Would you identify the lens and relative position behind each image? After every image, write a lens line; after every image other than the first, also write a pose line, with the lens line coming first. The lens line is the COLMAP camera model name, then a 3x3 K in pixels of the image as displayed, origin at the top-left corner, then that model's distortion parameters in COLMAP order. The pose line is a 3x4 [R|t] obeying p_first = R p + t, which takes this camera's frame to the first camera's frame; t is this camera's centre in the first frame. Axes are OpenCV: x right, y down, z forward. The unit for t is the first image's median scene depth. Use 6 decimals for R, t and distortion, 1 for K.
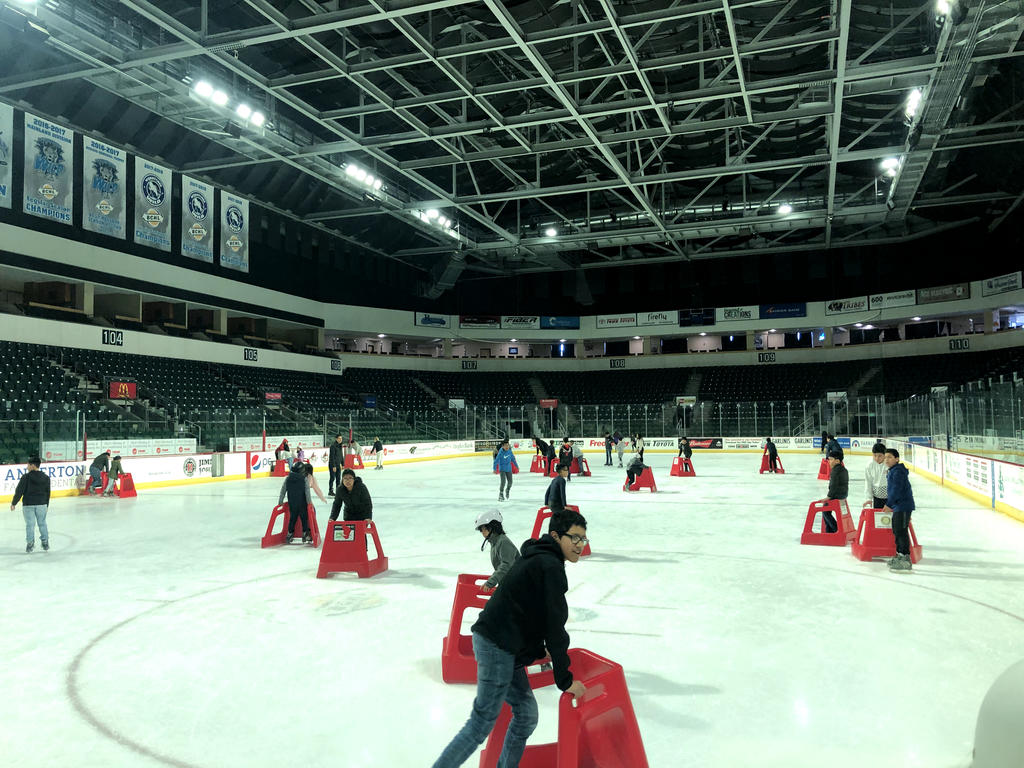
lens RADIAL K [[831.3, 0, 515.7], [0, 831.3, 383.0], [0, 0, 1]] dist [0.033829, 0.001874]
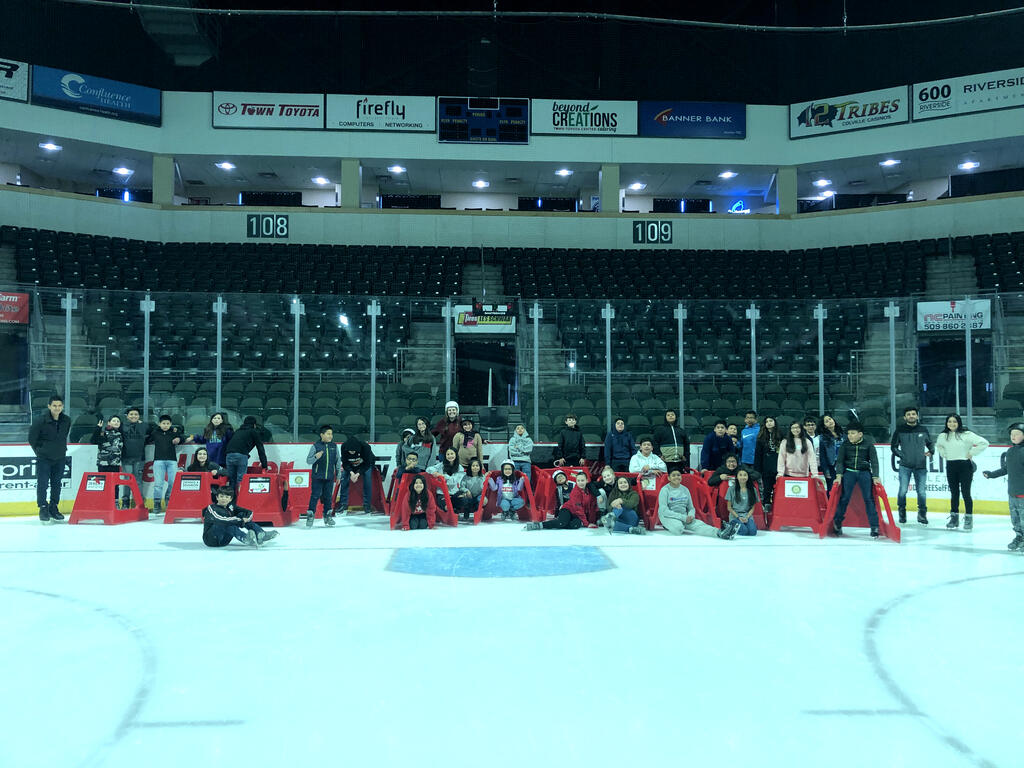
lens RADIAL K [[827.3, 0, 508.1], [0, 827.3, 388.9], [0, 0, 1]] dist [0.083524, -0.124410]
pose [[0.926551, 0.027537, 0.375161, 0.088600], [-0.037143, 0.999141, 0.018396, 0.039026], [-0.374332, -0.030980, 0.926777, 0.648815]]
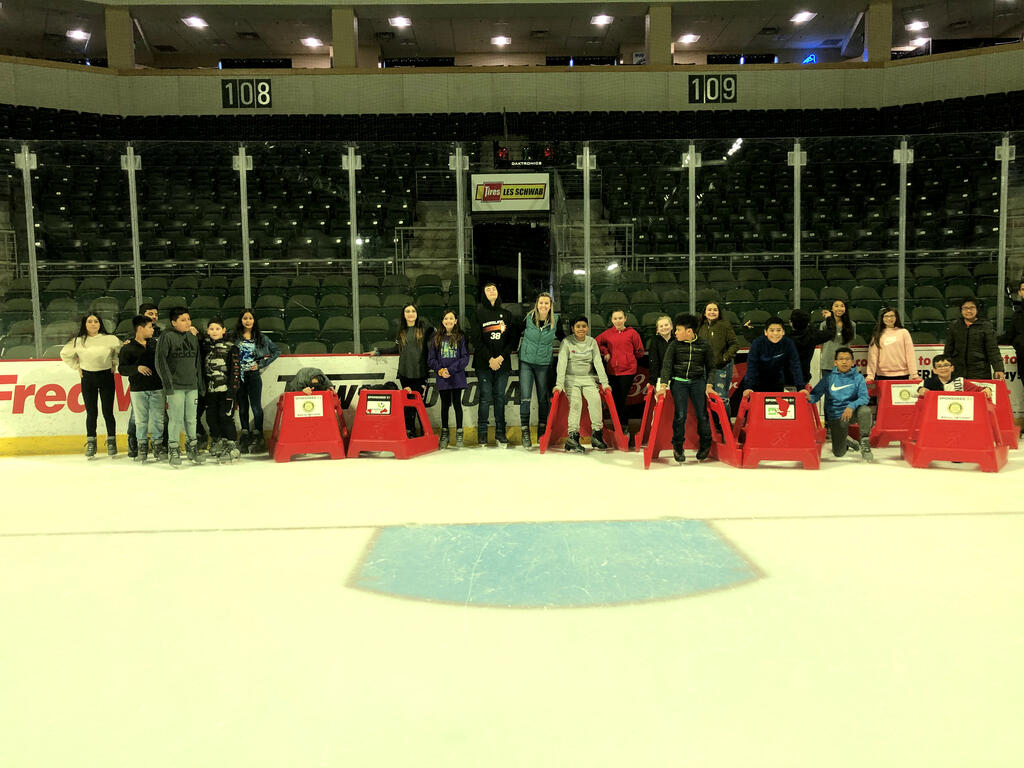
lens RADIAL K [[830.4, 0, 512.0], [0, 830.4, 384.0], [0, 0, 1]] dist [0.031929, 0.006454]
pose [[0.935639, -0.027521, 0.351884, 0.108401], [-0.018324, 0.991824, 0.126294, 0.043594], [-0.352482, -0.124613, 0.927485, 0.704502]]
